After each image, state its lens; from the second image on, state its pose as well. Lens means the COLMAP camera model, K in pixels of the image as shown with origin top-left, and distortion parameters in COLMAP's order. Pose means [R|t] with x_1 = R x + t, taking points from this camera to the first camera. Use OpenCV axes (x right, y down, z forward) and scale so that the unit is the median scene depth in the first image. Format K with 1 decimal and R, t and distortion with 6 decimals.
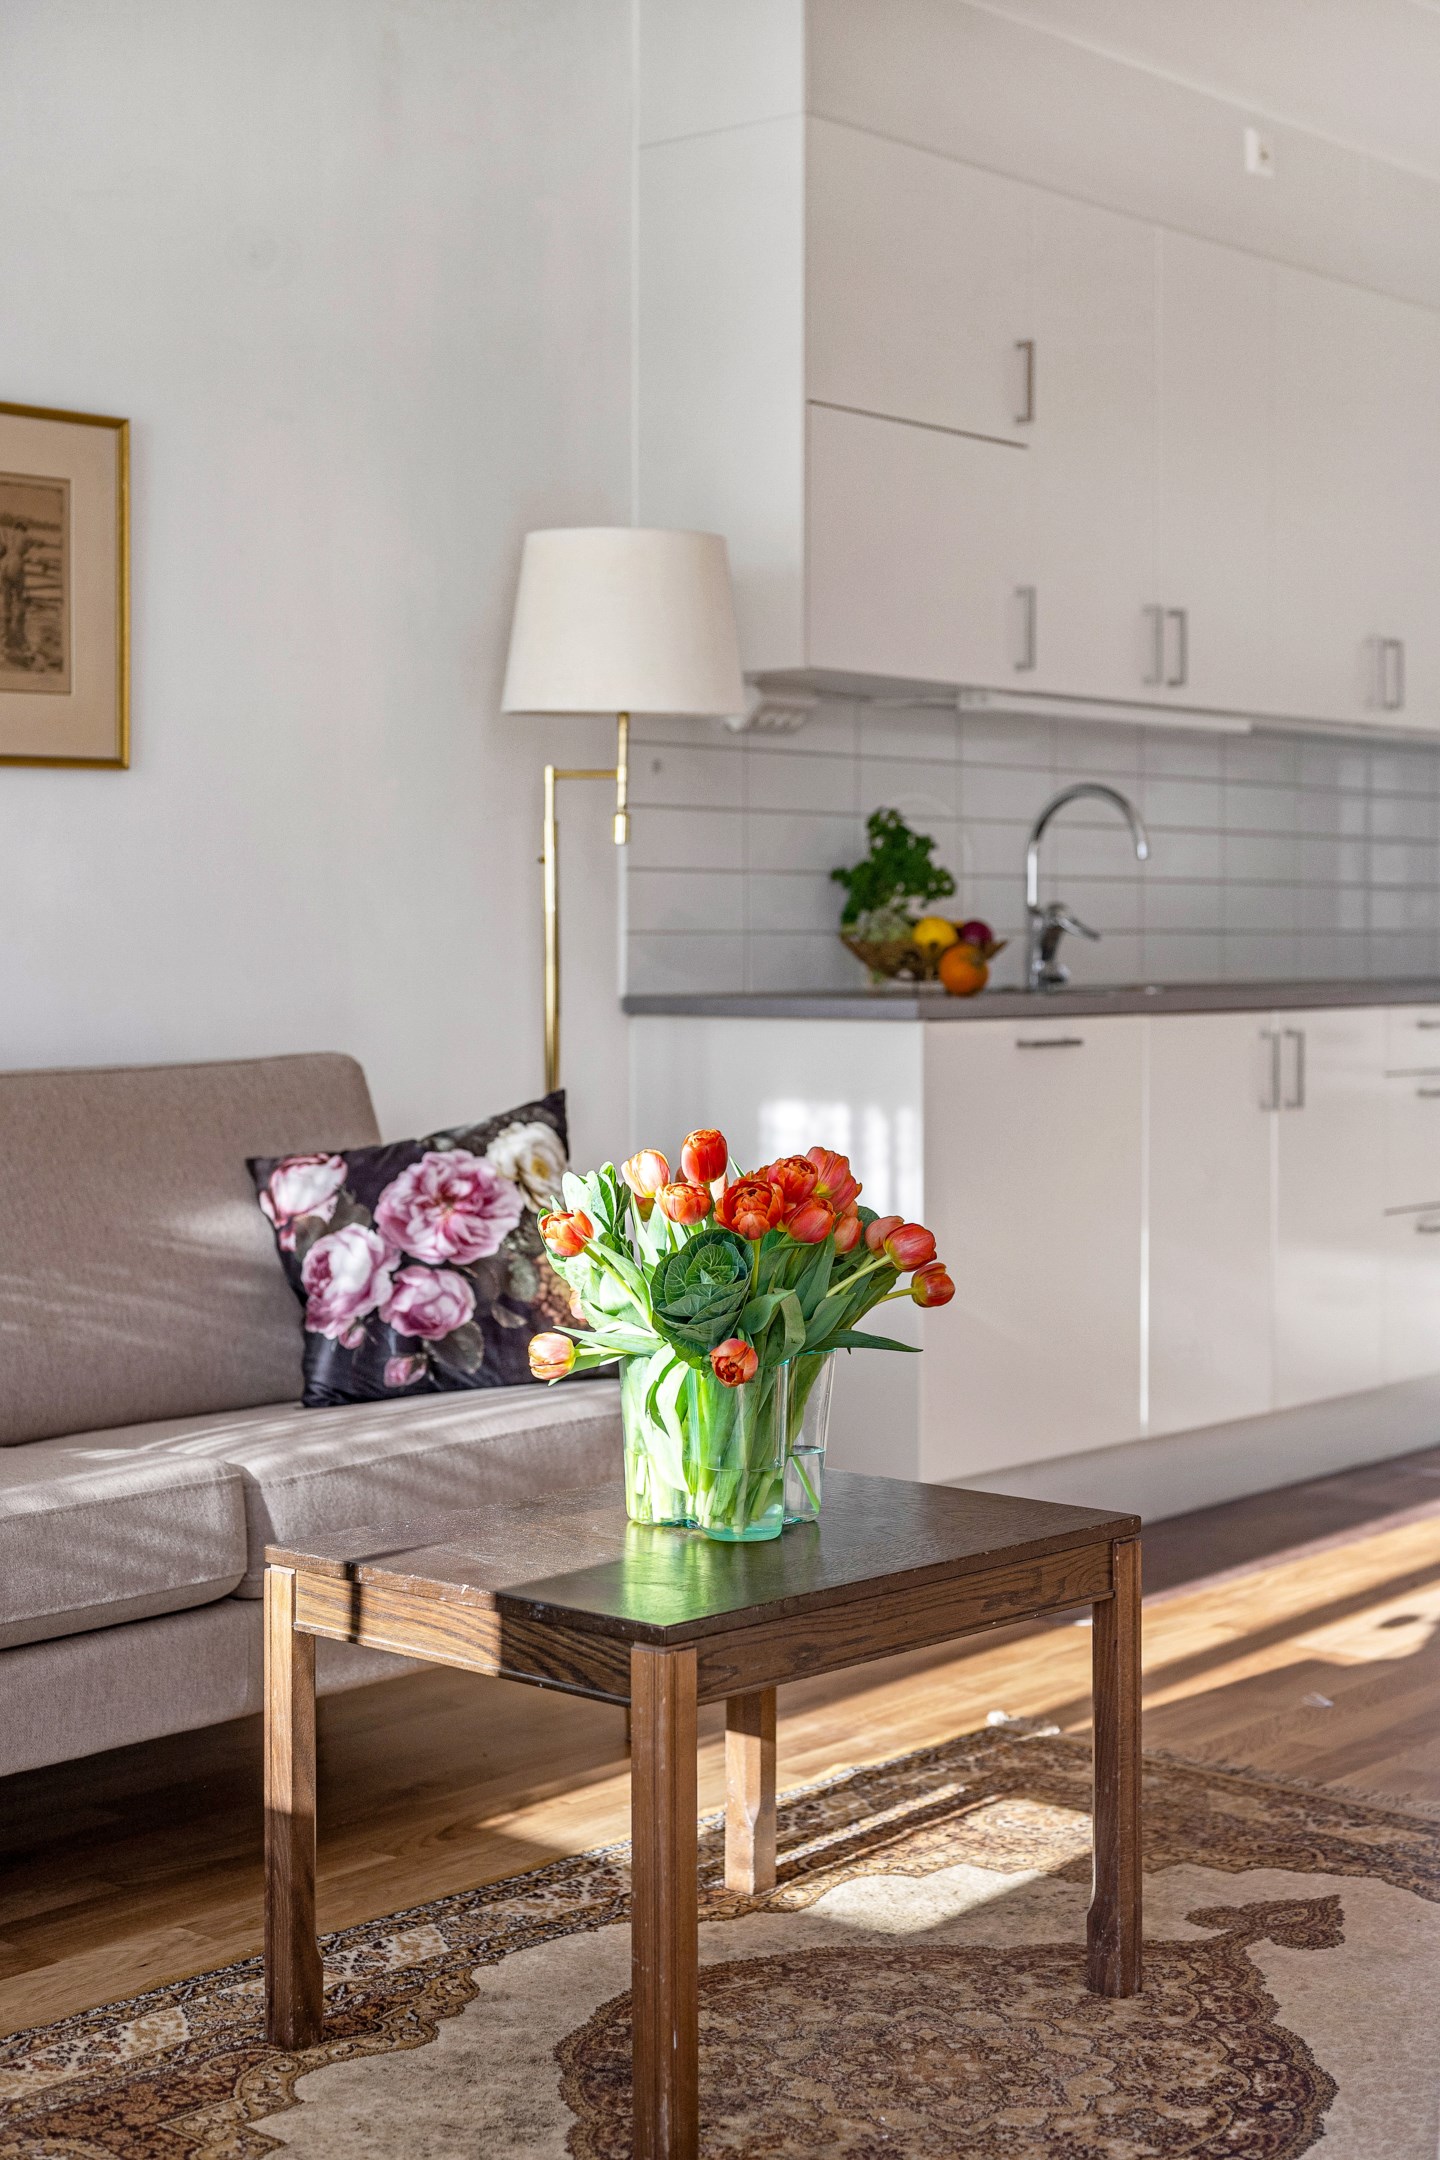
lens RADIAL K [[3122.3, 0, 732.6], [0, 3122.3, 952.1], [0, 0, 1]] dist [-0.002132, 0.000000]
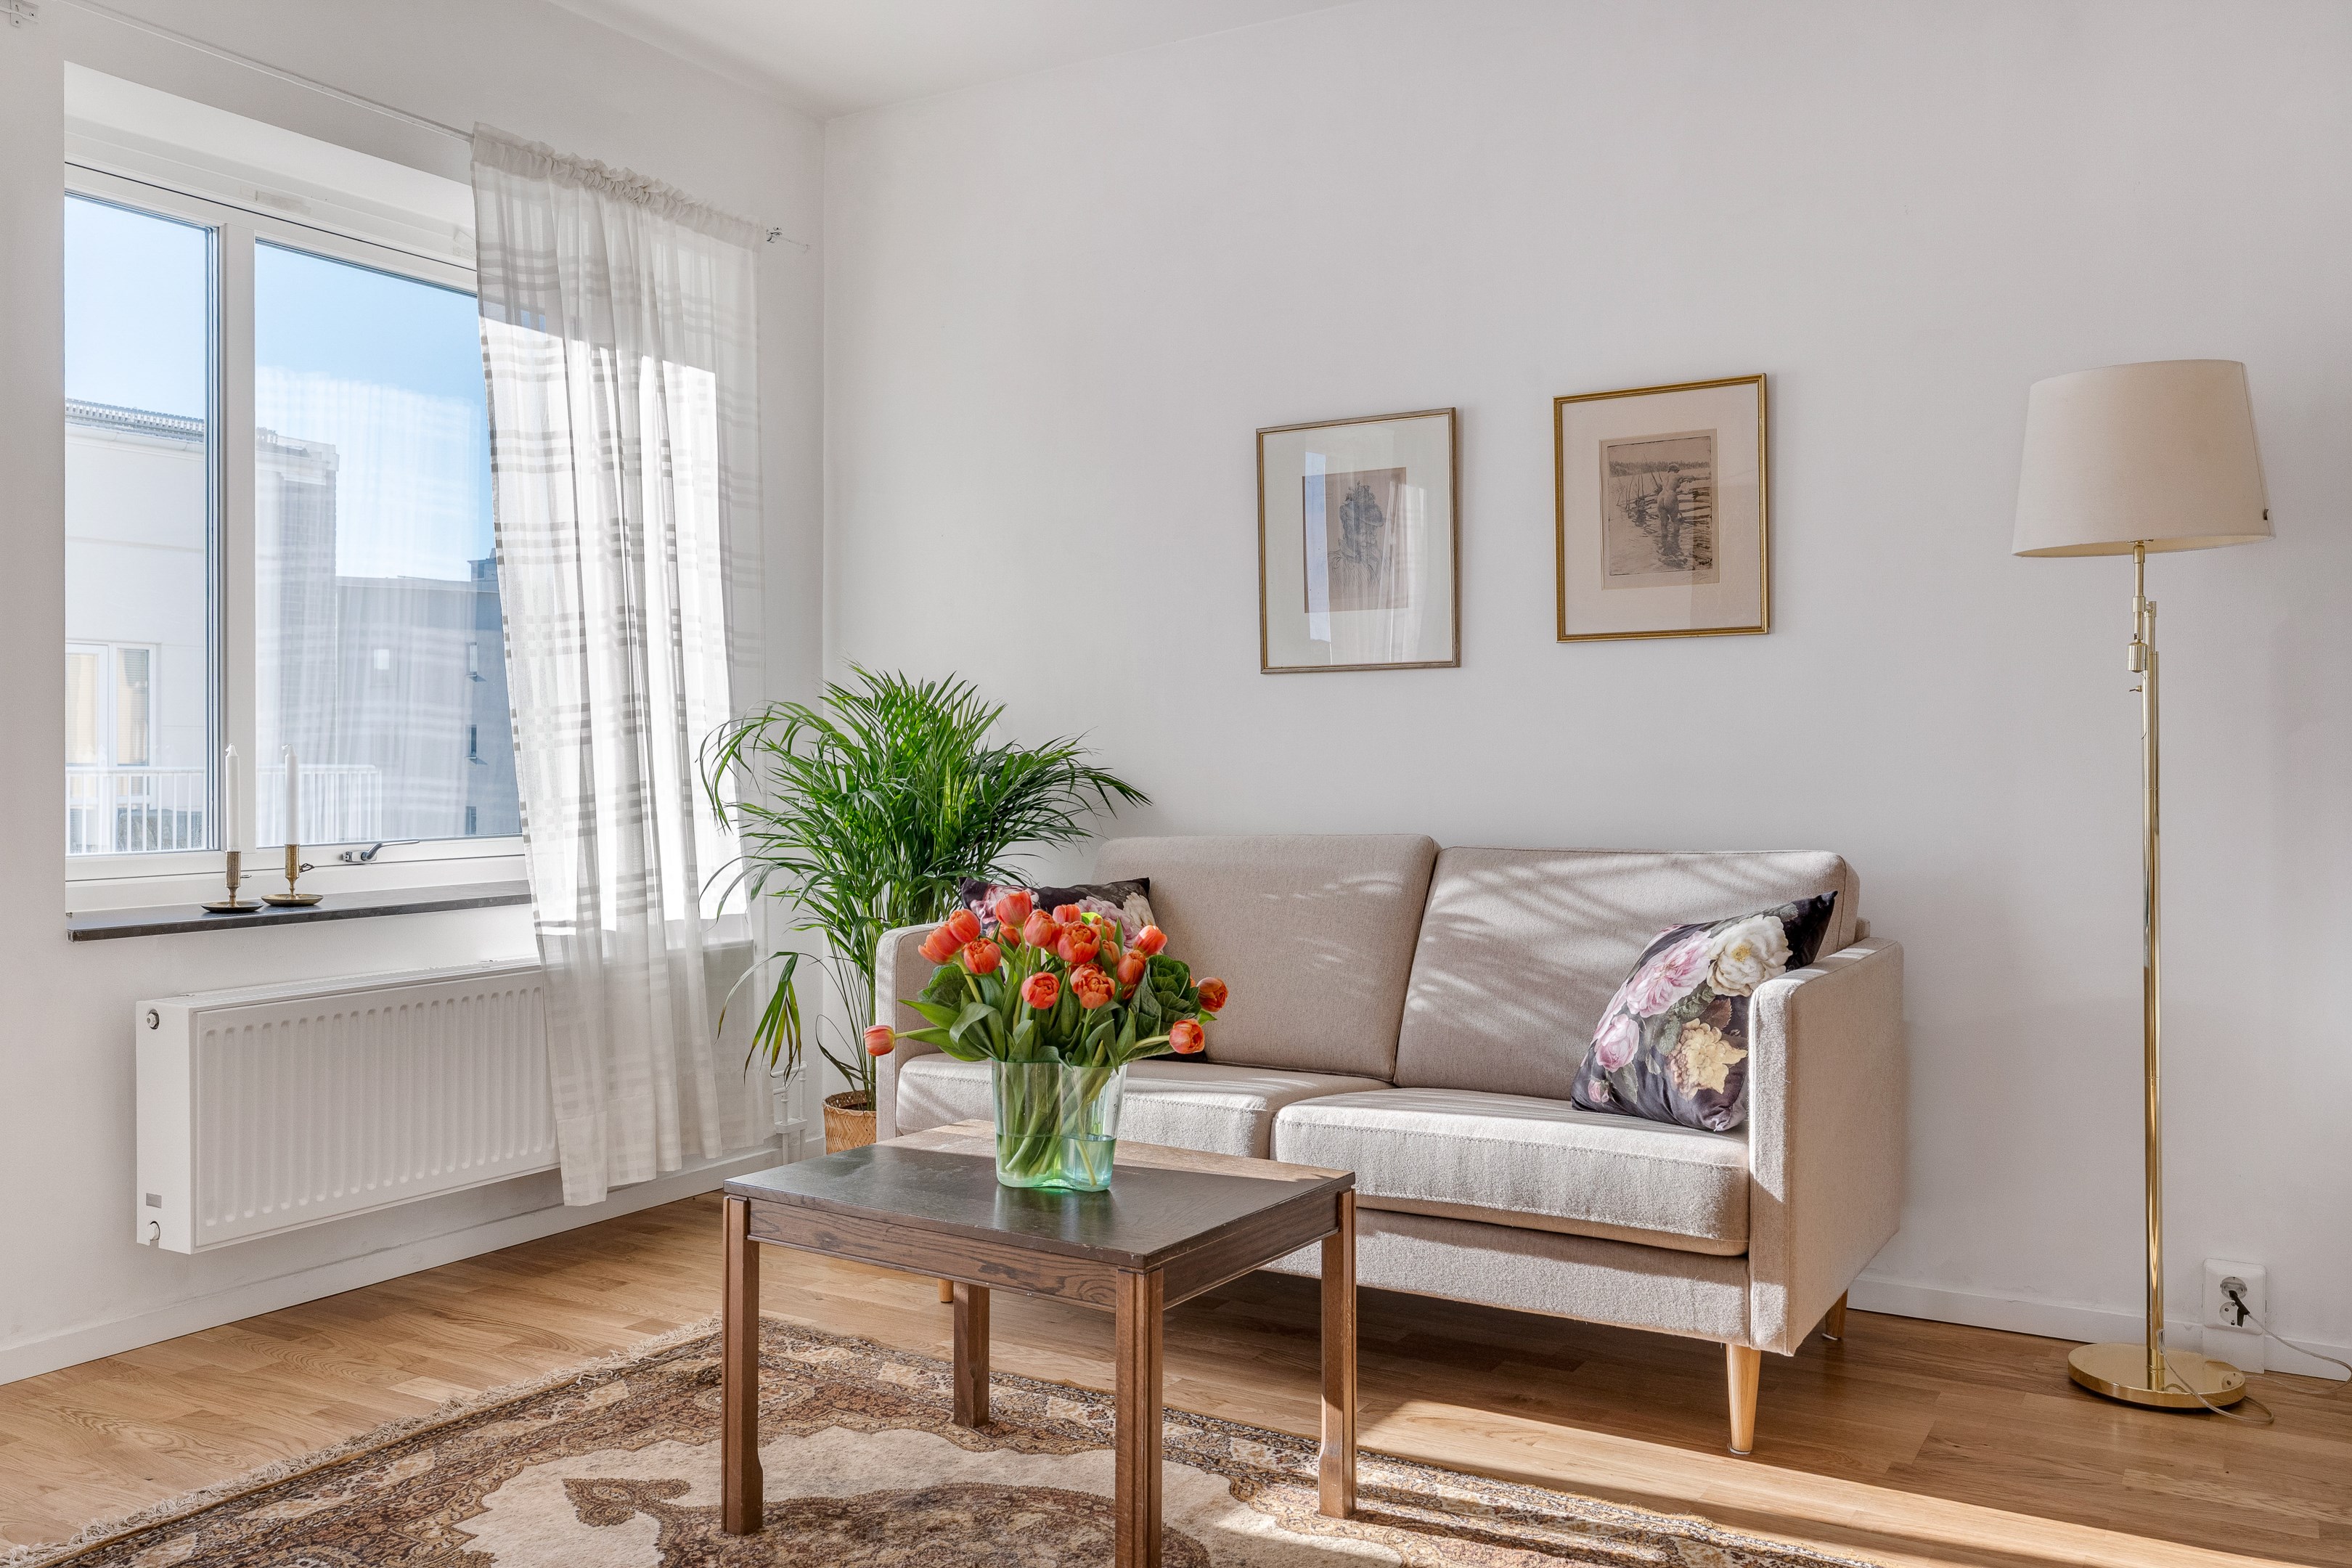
lens RADIAL K [[1906.5, 0, 1180.9], [0, 1906.5, 759.7], [0, 0, 1]] dist [0.001273, -0.004746]
pose [[0.171514, 0.005811, -0.985165, 0.618677], [-0.010093, 0.999940, 0.004141, -0.005516], [0.985130, 0.009233, 0.171562, 0.660731]]
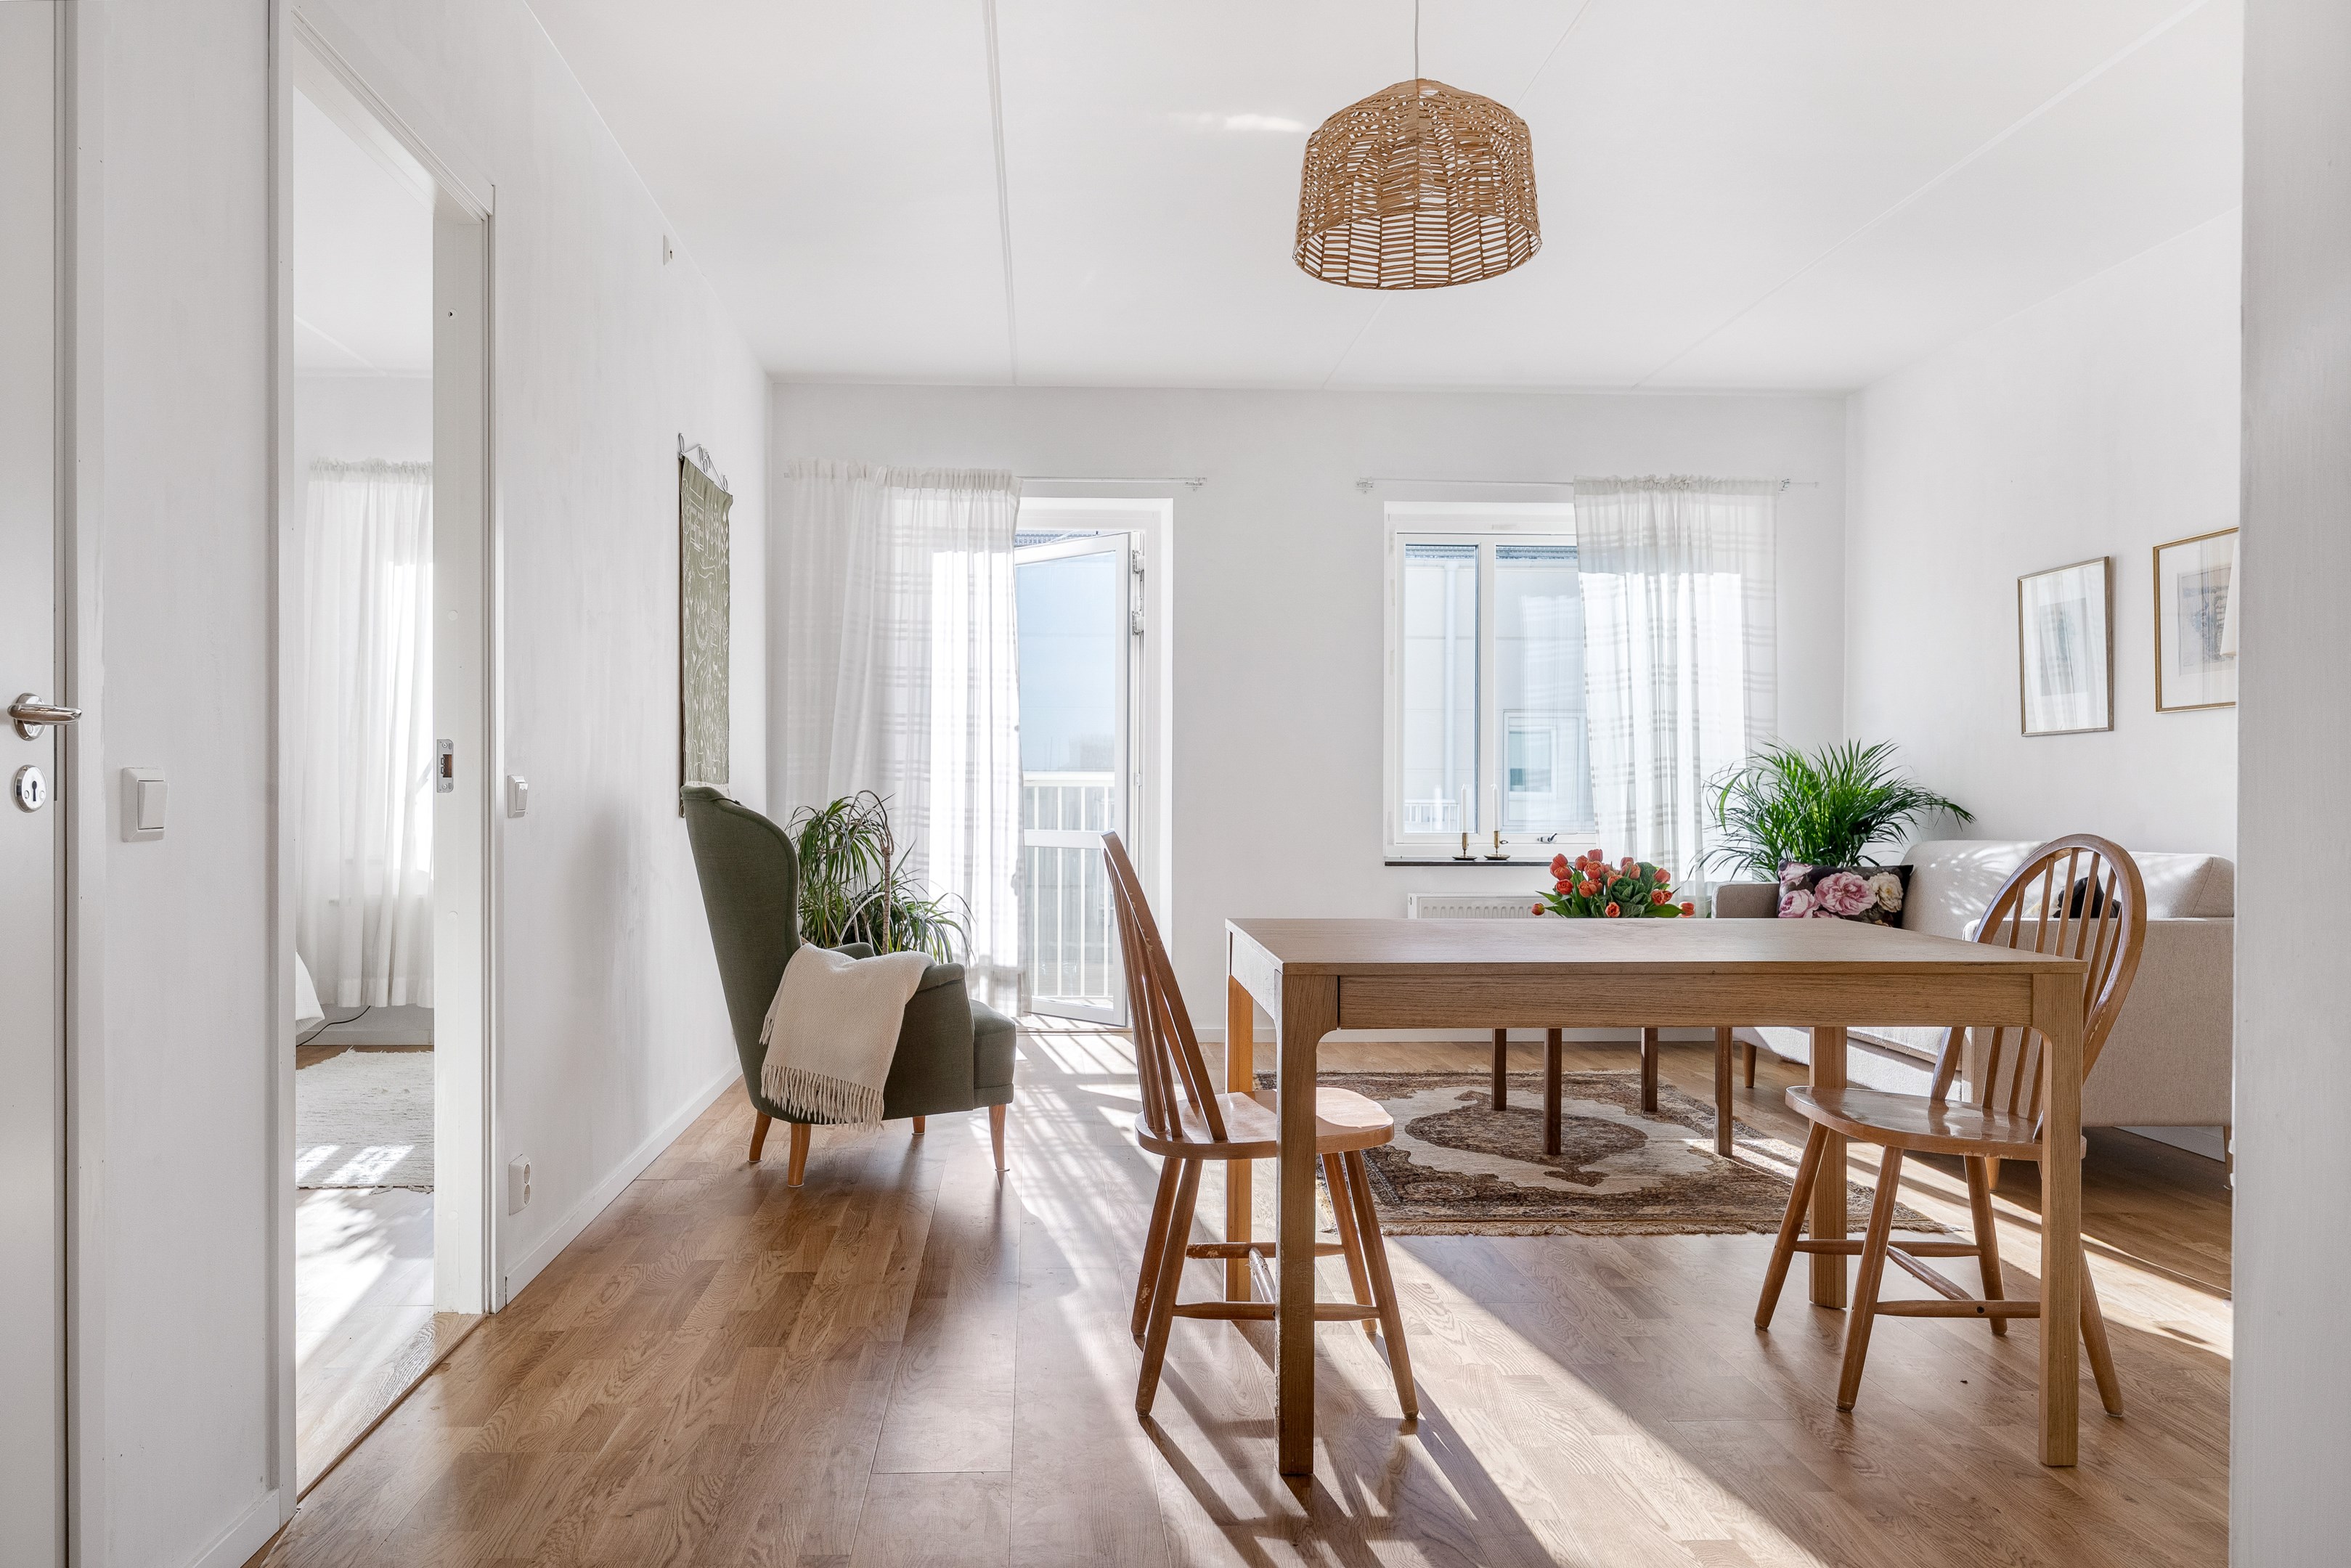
lens RADIAL K [[1751.9, 0, 1112.0], [0, 1751.9, 811.0], [0, 0, 1]] dist [0.011946, -0.004775]
pose [[-0.743361, 0.009119, -0.668828, 1.131871], [-0.007241, 0.999739, 0.021679, -0.013431], [0.668851, 0.020958, -0.743101, 1.455220]]
